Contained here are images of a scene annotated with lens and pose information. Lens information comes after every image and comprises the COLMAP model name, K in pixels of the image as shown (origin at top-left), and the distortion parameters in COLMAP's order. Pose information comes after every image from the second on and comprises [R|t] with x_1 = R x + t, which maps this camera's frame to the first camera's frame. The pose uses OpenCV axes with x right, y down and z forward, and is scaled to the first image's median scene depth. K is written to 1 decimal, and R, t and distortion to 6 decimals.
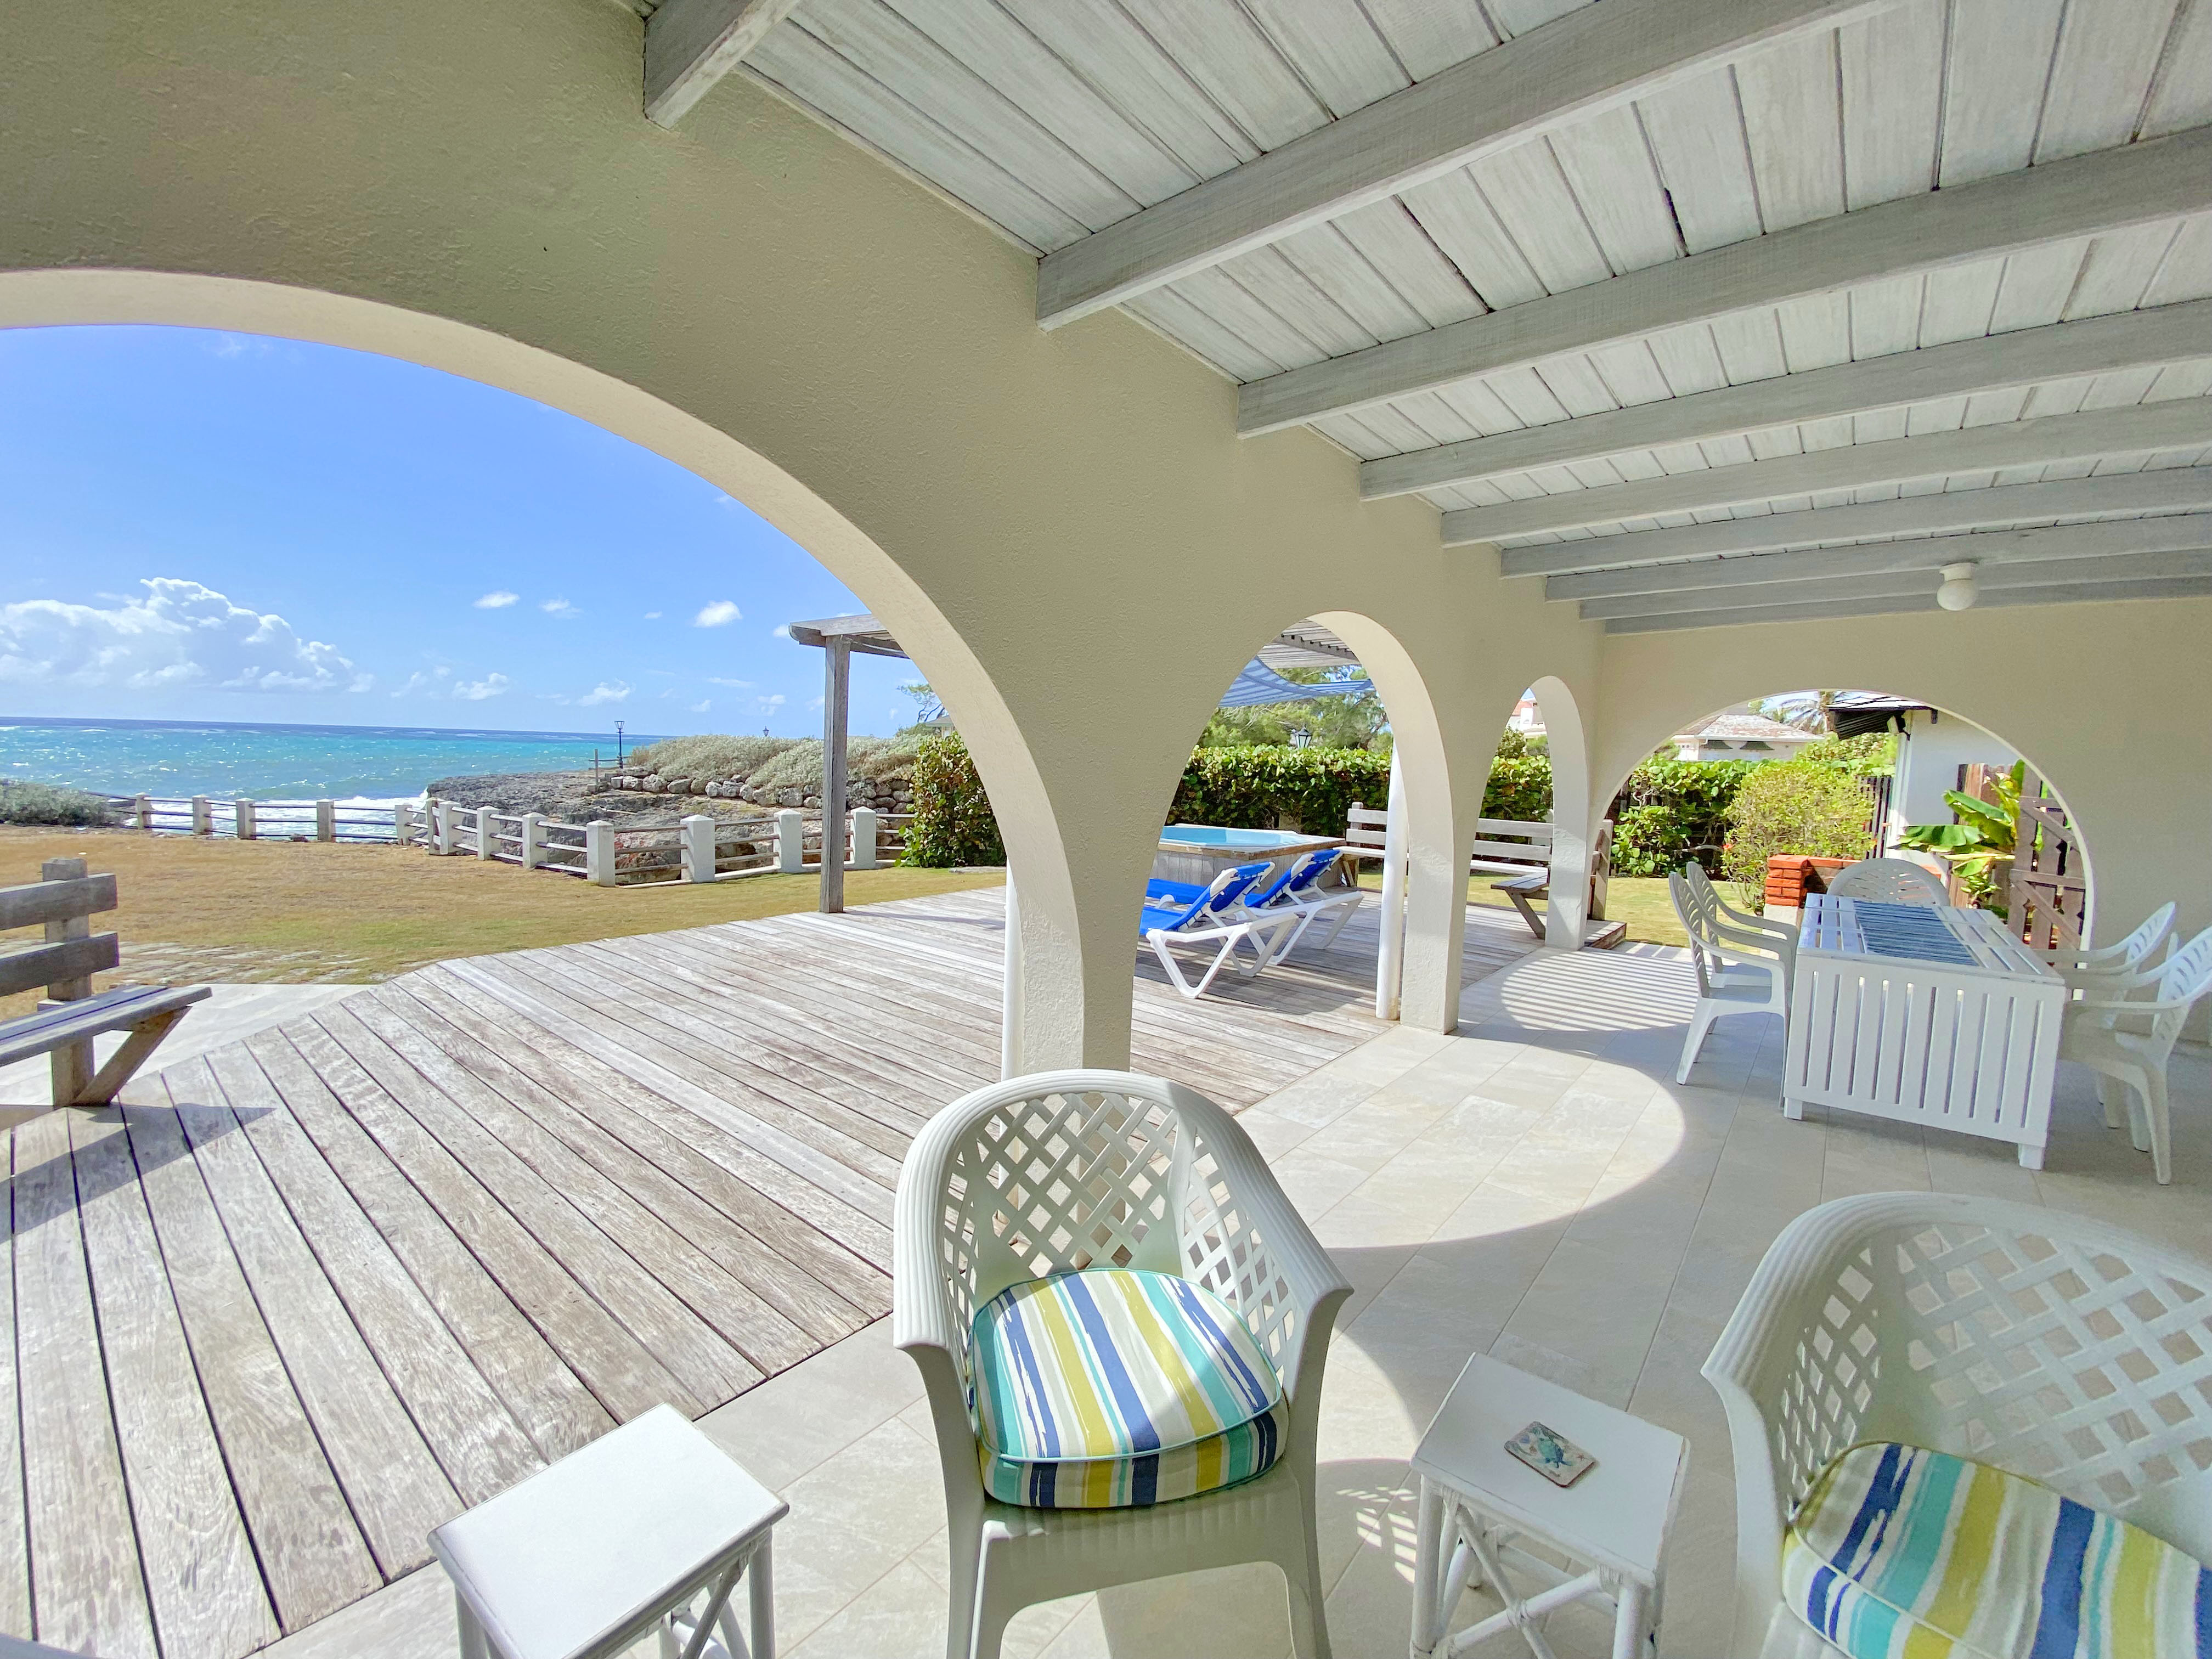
lens RADIAL K [[892.1, 0, 1102.2], [0, 892.1, 827.1], [0, 0, 1]] dist [0.002893, -0.002210]
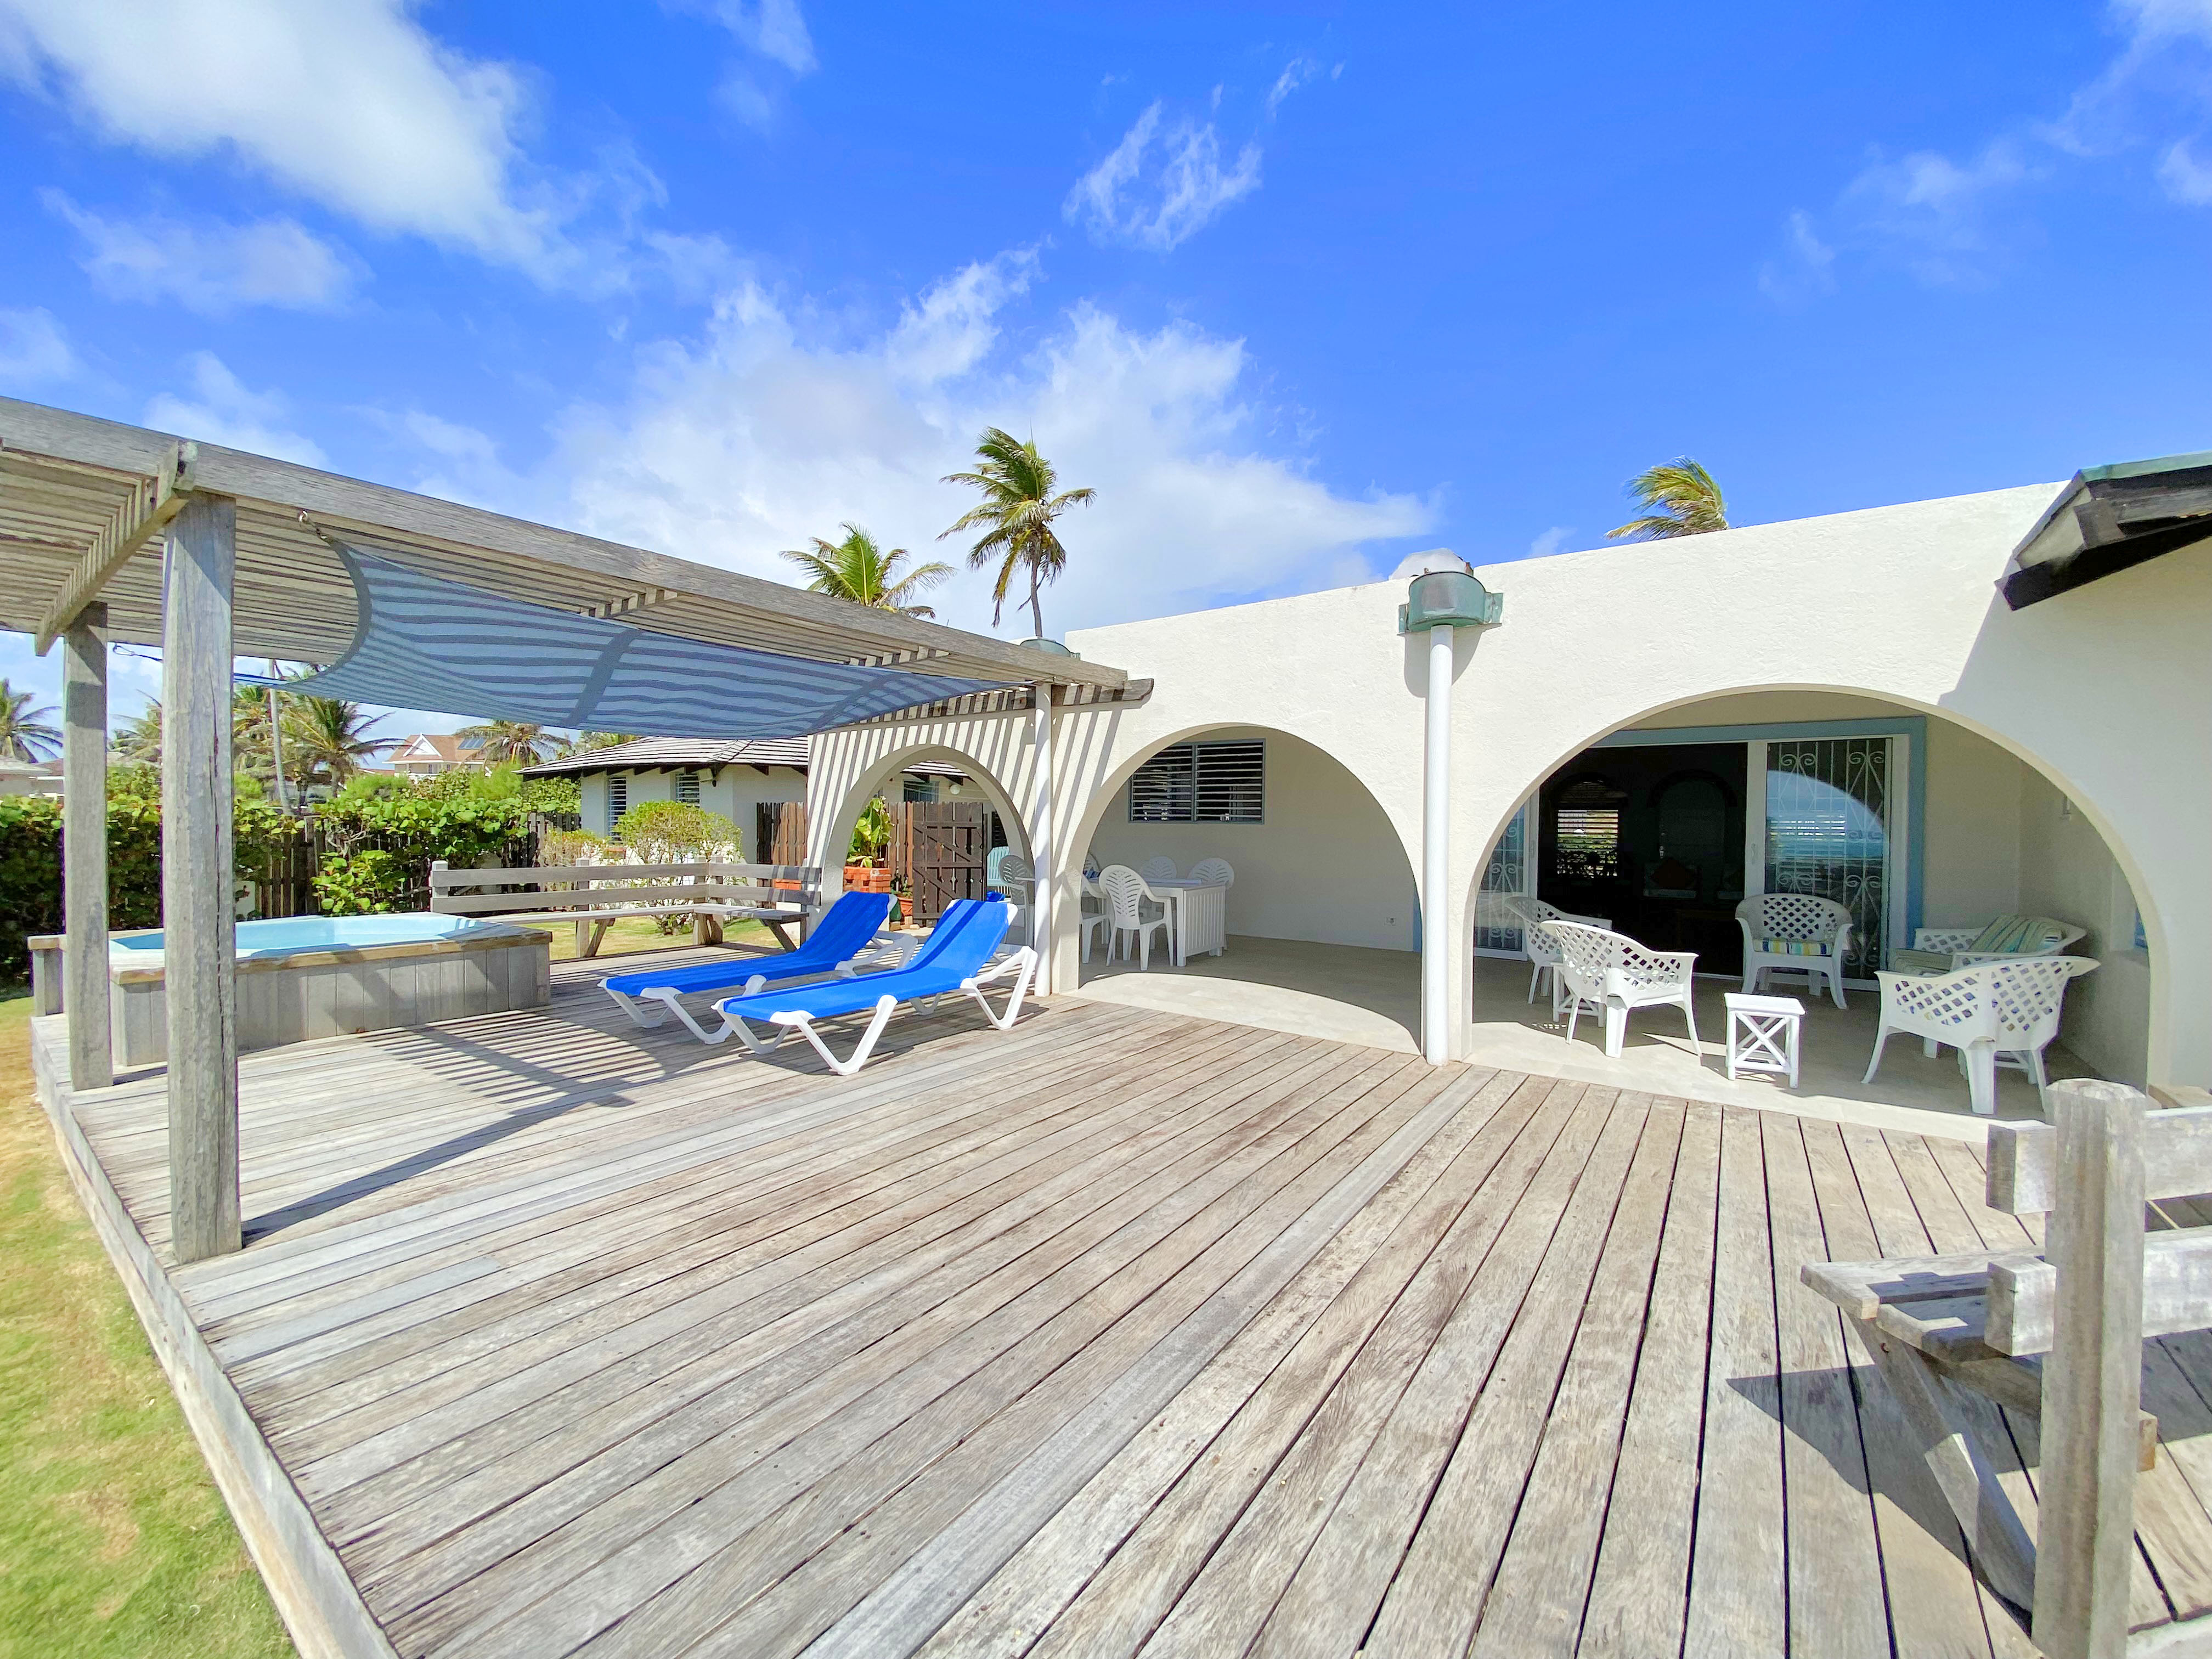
lens RADIAL K [[892.1, 0, 1090.5], [0, 892.1, 832.4], [0, 0, 1]] dist [0.002893, -0.002210]
pose [[-0.050399, -0.046191, 0.997660, -1.306561], [0.085514, 0.995062, 0.050390, -0.123351], [-0.995061, 0.087854, -0.046200, 1.242129]]
